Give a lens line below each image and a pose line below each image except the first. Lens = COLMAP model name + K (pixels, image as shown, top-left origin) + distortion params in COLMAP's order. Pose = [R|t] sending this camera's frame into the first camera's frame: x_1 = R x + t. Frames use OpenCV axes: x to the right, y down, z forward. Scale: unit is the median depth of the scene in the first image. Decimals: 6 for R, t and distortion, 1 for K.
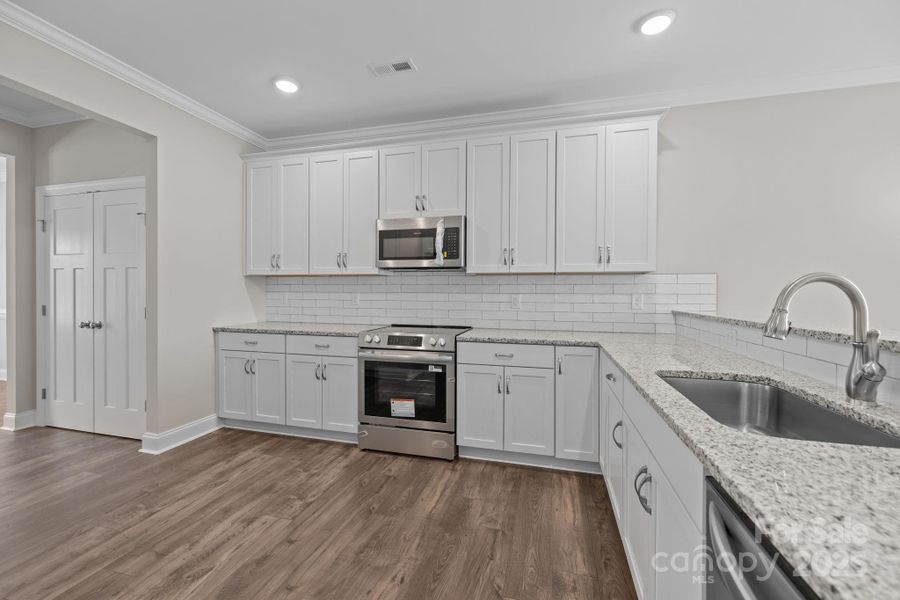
lens RADIAL K [[381.7, 0, 444.2], [0, 381.7, 295.3], [0, 0, 1]] dist [0.004830, 0.000164]
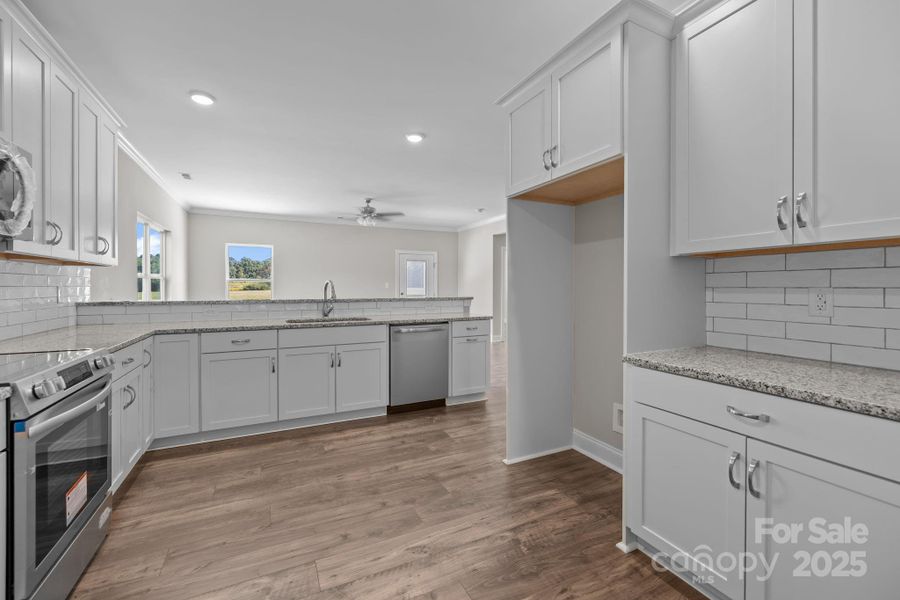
lens RADIAL K [[381.7, 0, 448.7], [0, 381.7, 291.1], [0, 0, 1]] dist [0.004830, 0.000164]
pose [[-0.668416, -0.011126, 0.743704, -1.253090], [0.006106, 0.999772, 0.020446, -0.017768], [-0.743762, 0.018207, -0.668196, 1.381299]]
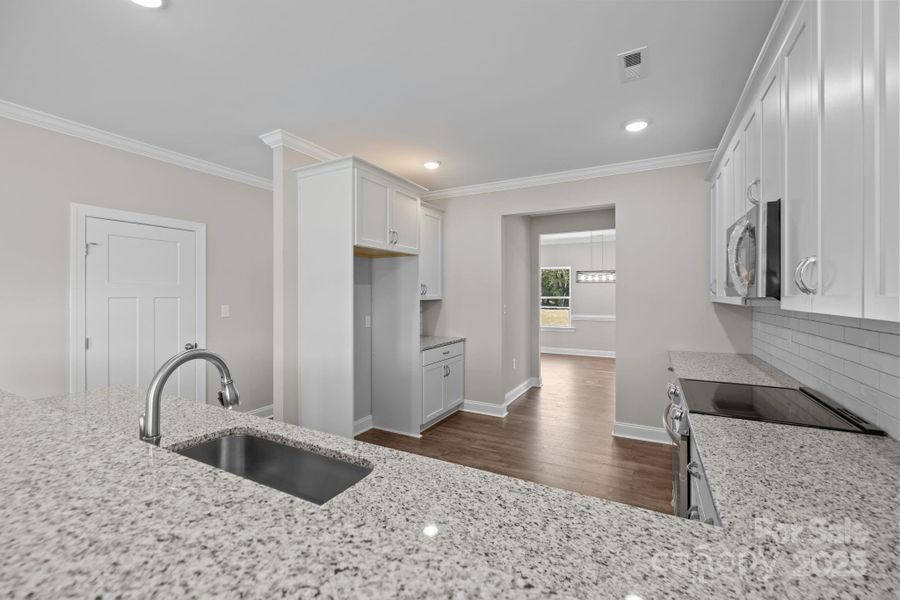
lens RADIAL K [[381.7, 0, 450.4], [0, 381.7, 299.3], [0, 0, 1]] dist [0.004830, 0.000164]
pose [[-0.211535, 0.000282, -0.977370, 1.012679], [-0.015174, 0.999878, 0.003572, -0.098105], [0.977253, 0.015586, -0.211505, 1.031642]]
